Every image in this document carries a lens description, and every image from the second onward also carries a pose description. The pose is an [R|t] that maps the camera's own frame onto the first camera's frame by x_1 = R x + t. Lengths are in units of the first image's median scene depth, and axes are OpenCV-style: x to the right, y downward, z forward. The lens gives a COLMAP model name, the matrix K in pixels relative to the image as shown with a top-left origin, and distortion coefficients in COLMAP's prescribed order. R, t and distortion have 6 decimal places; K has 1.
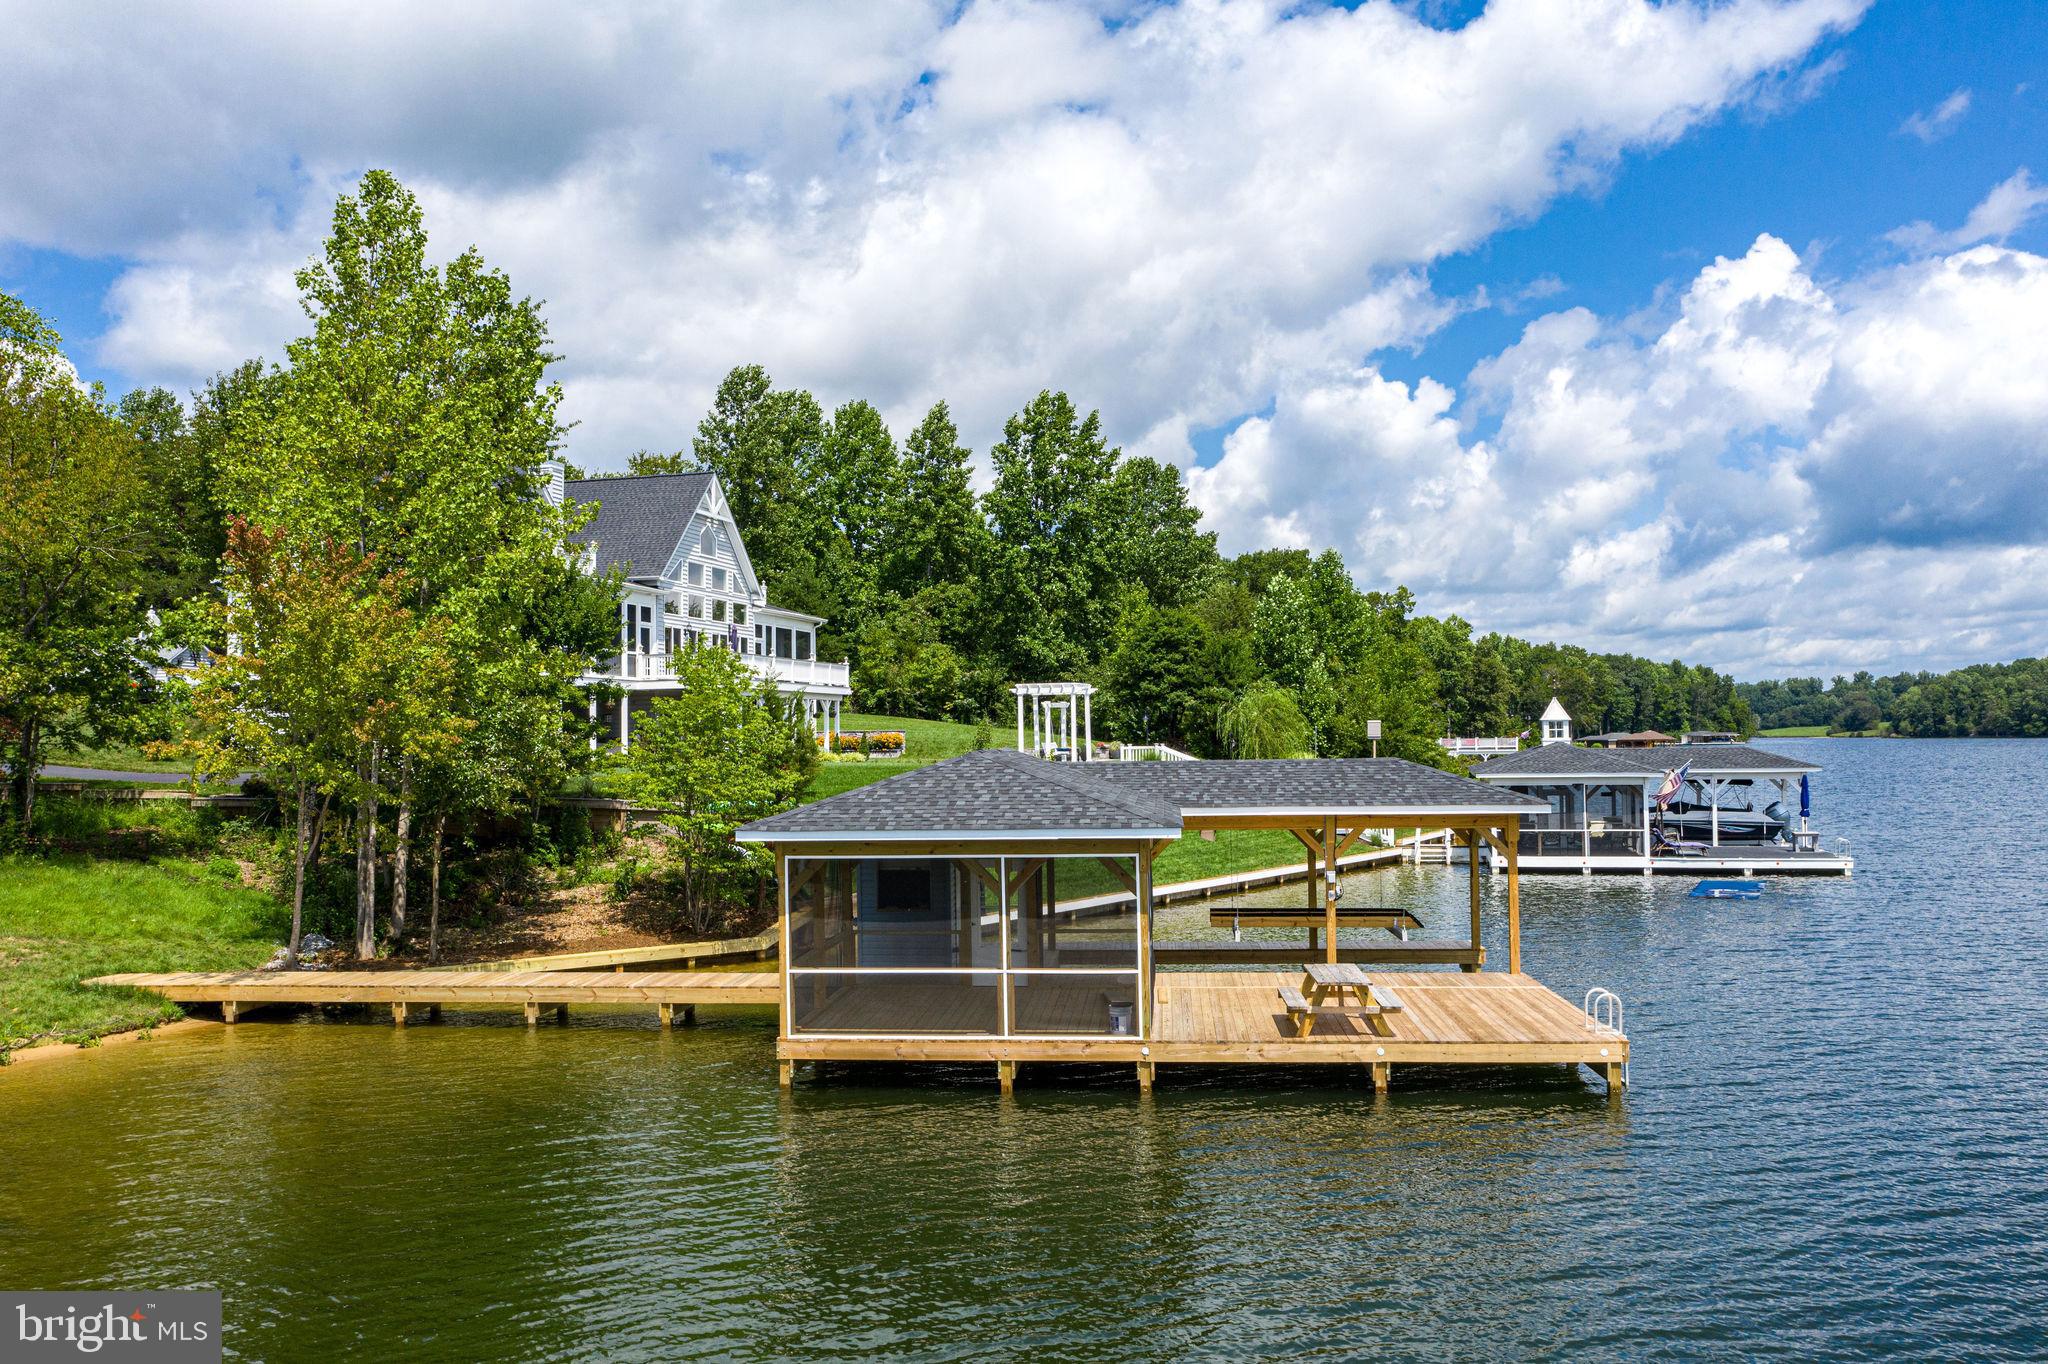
lens RADIAL K [[1636.2, 0, 1024.0], [0, 1636.2, 682.0], [0, 0, 1]] dist [-0.017005, -0.003977]
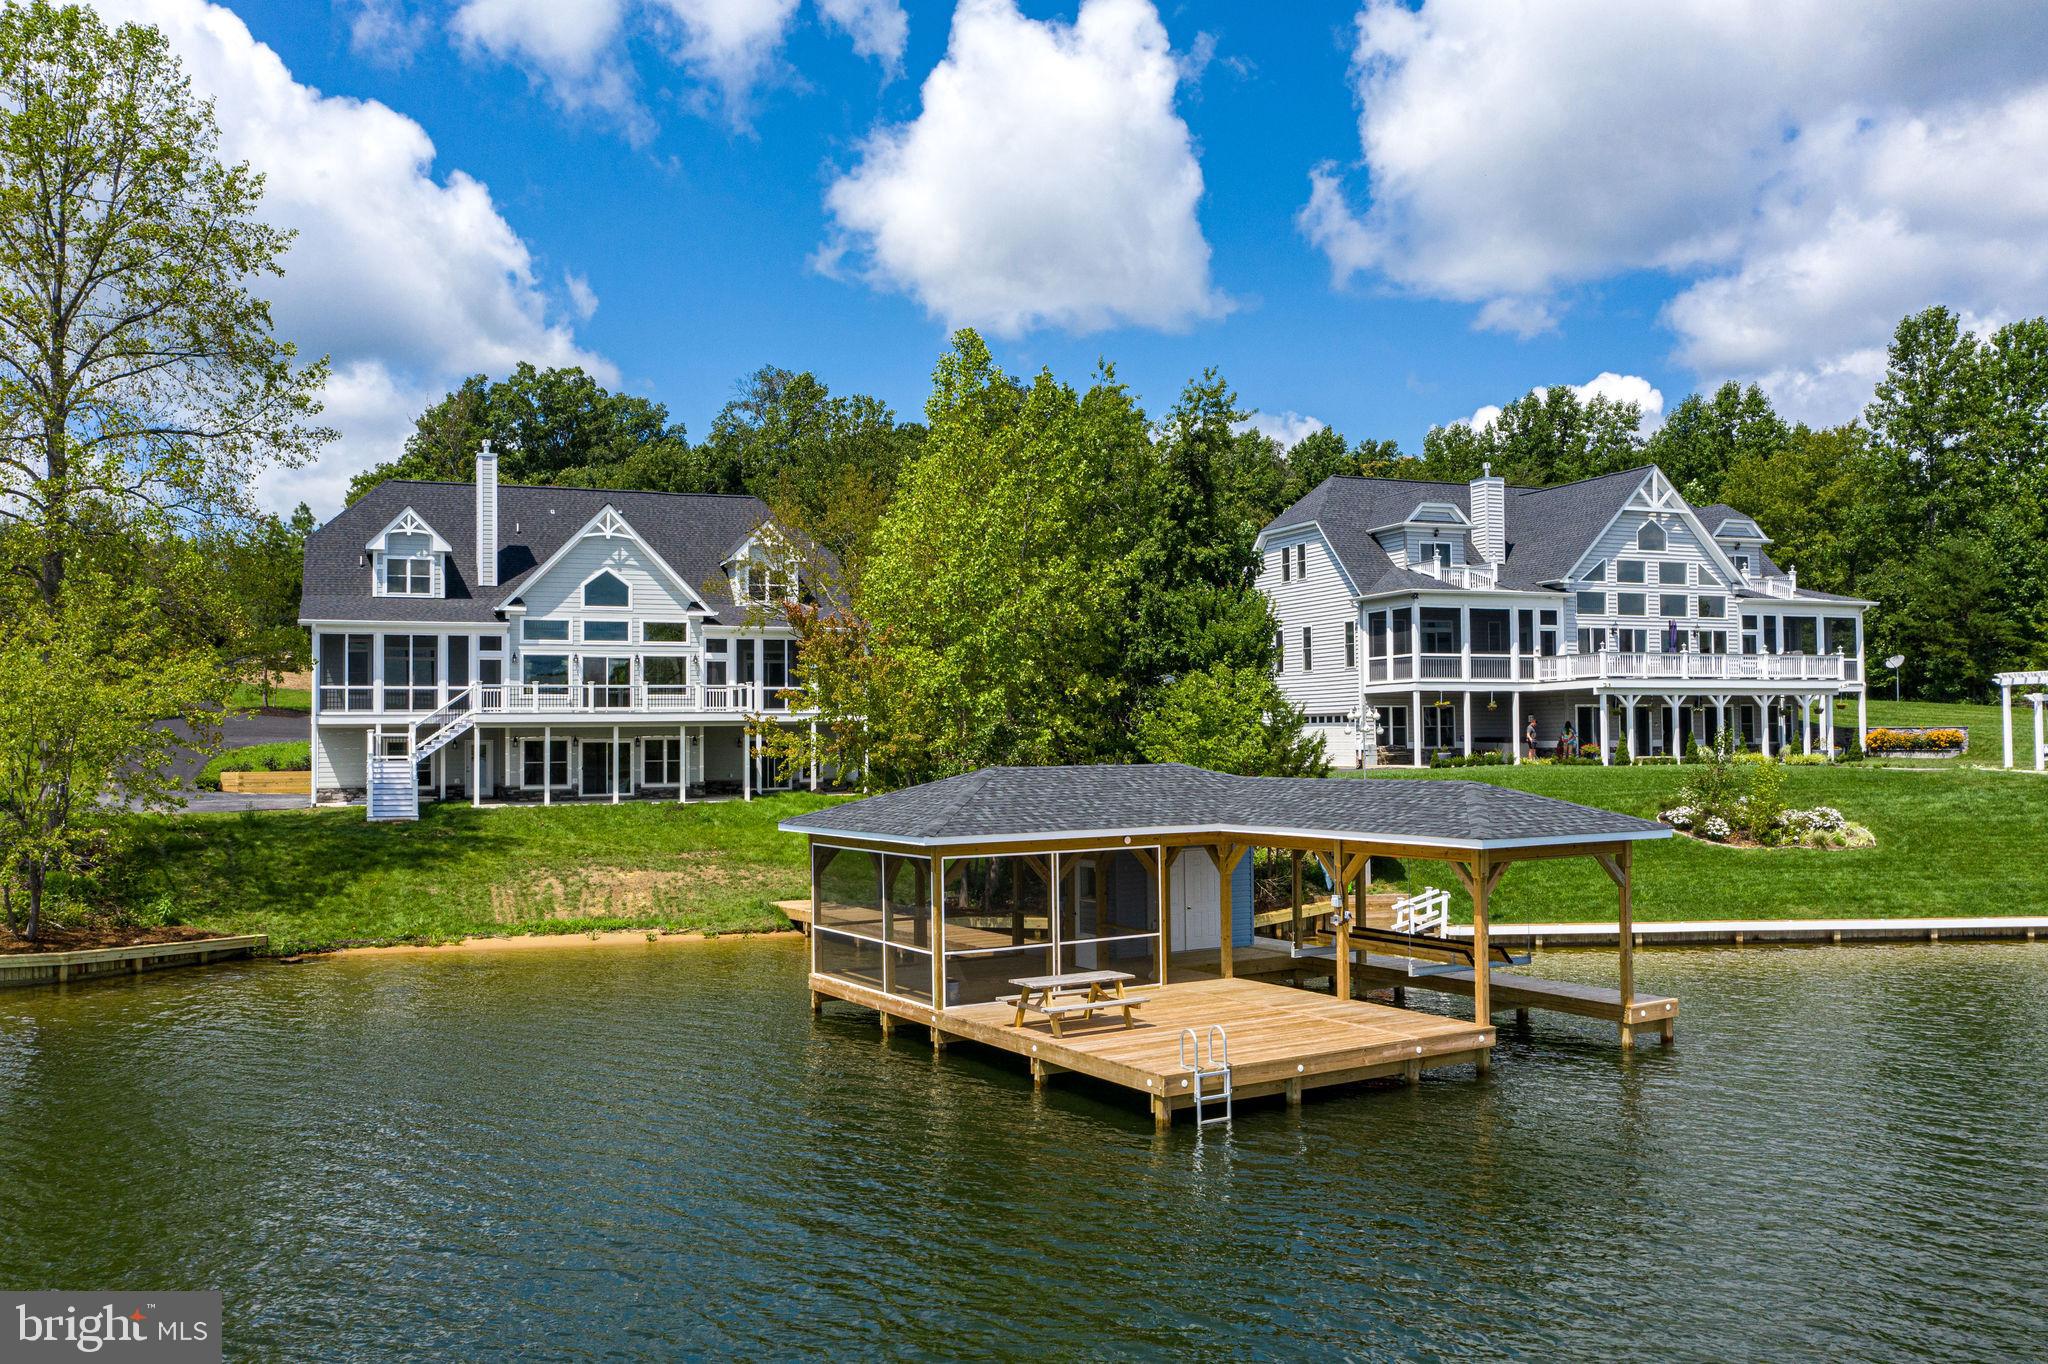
lens RADIAL K [[1623.4, 0, 1024.0], [0, 1623.4, 682.0], [0, 0, 1]] dist [-0.020276, 0.000461]
pose [[0.594048, -0.021432, -0.804144, 0.394953], [0.030404, 0.999529, -0.004179, -0.006588], [0.803855, -0.021967, 0.594420, 0.123309]]
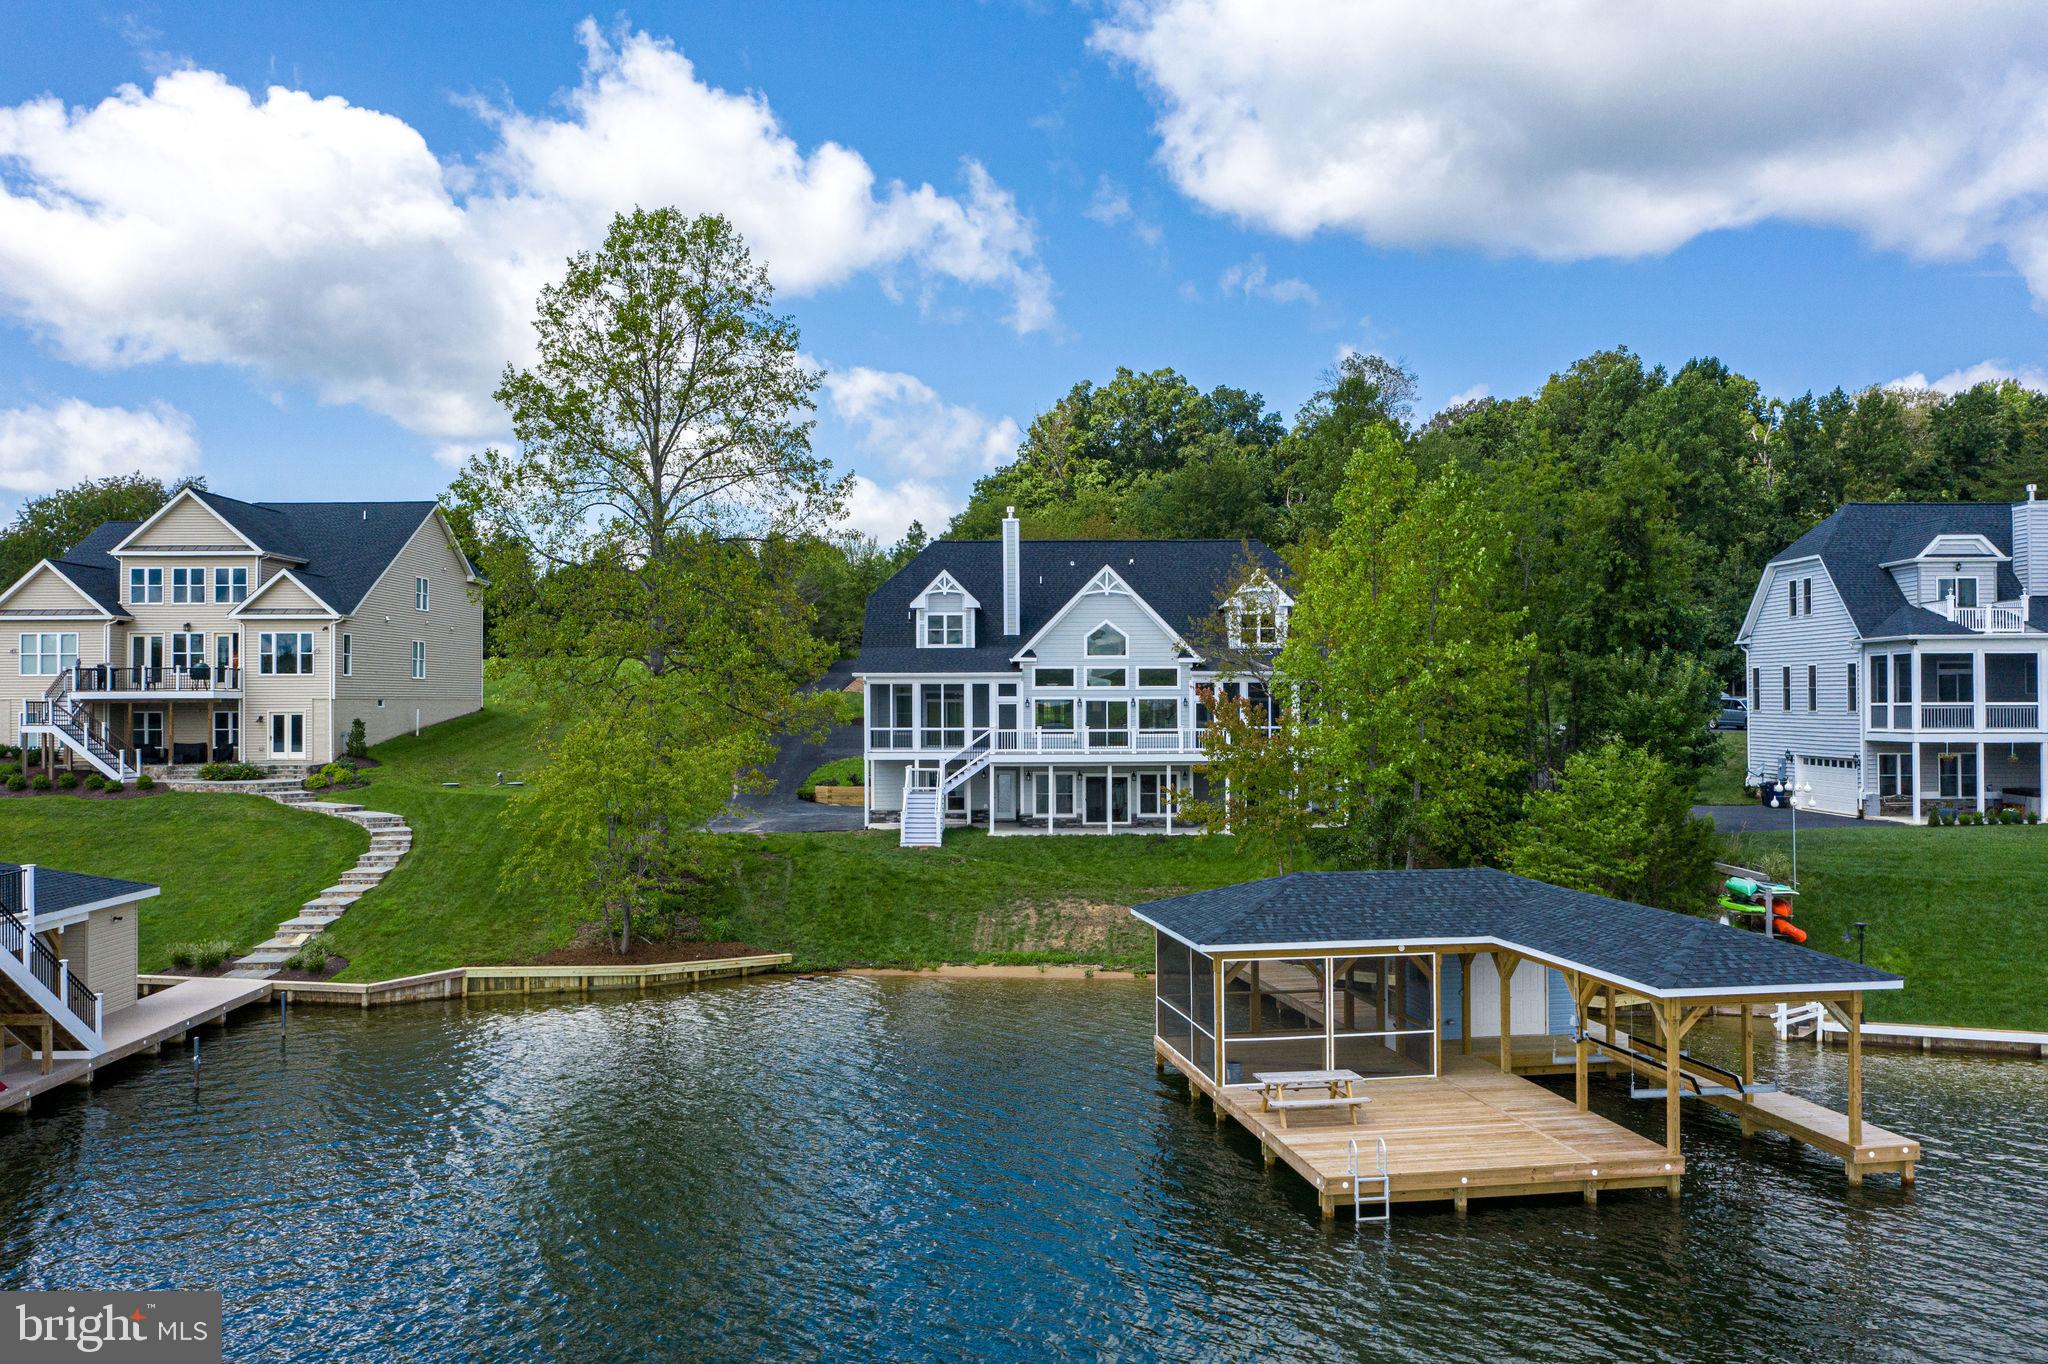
lens RADIAL K [[1636.2, 0, 1024.0], [0, 1636.2, 682.0], [0, 0, 1]] dist [-0.017005, -0.003977]
pose [[0.249158, -0.002559, -0.968460, 0.520632], [0.033722, 0.999413, 0.006035, -0.055716], [0.967876, -0.034162, 0.249098, 0.174414]]
